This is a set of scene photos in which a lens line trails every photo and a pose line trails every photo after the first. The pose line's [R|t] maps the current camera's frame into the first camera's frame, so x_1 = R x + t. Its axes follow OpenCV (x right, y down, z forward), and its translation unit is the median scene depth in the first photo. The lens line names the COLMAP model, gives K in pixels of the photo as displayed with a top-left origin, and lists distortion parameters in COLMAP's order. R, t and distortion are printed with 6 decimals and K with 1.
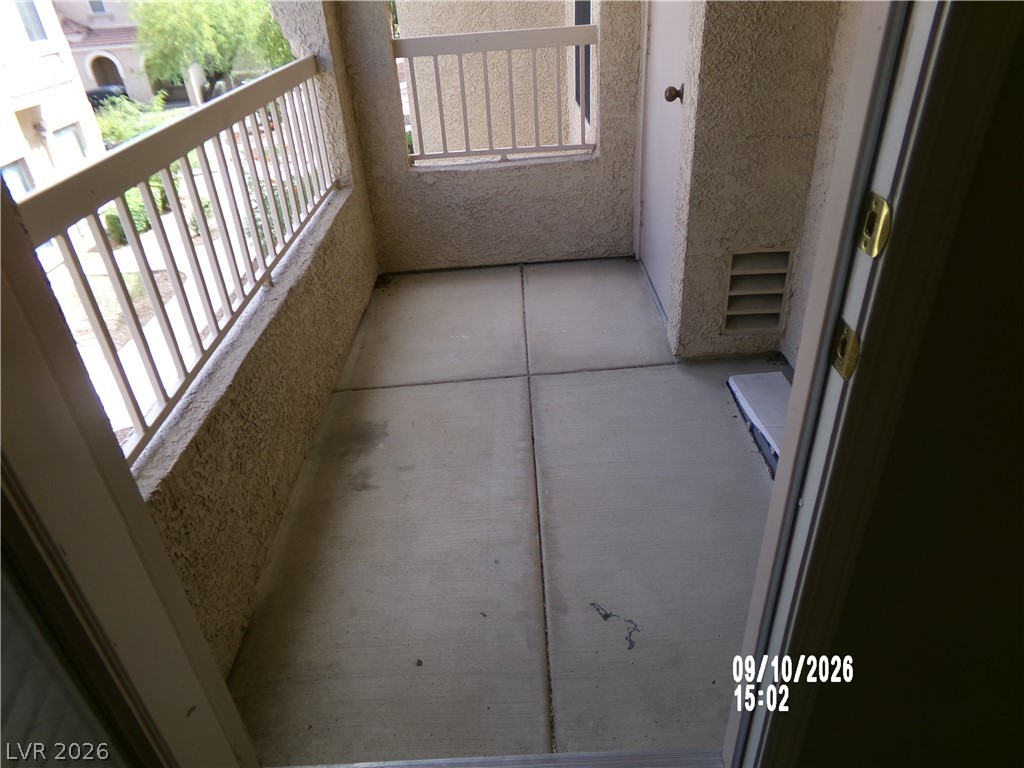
lens RADIAL K [[712.6, 0, 507.4], [0, 712.6, 392.1], [0, 0, 1]] dist [-0.052510, 0.101092]
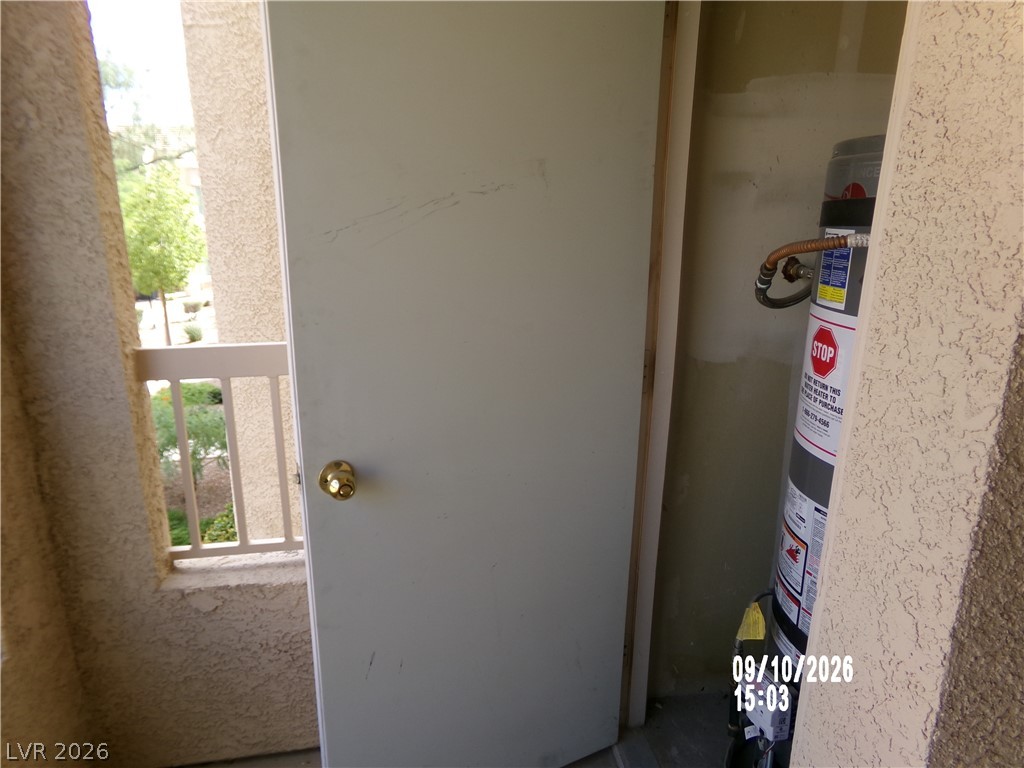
lens RADIAL K [[712.6, 0, 517.8], [0, 712.6, 384.3], [0, 0, 1]] dist [-0.052510, 0.101092]
pose [[0.983541, 0.010123, 0.180402, 0.015603], [0.041587, 0.958940, -0.280542, -0.299748], [-0.175834, 0.283427, 0.942736, 0.448342]]
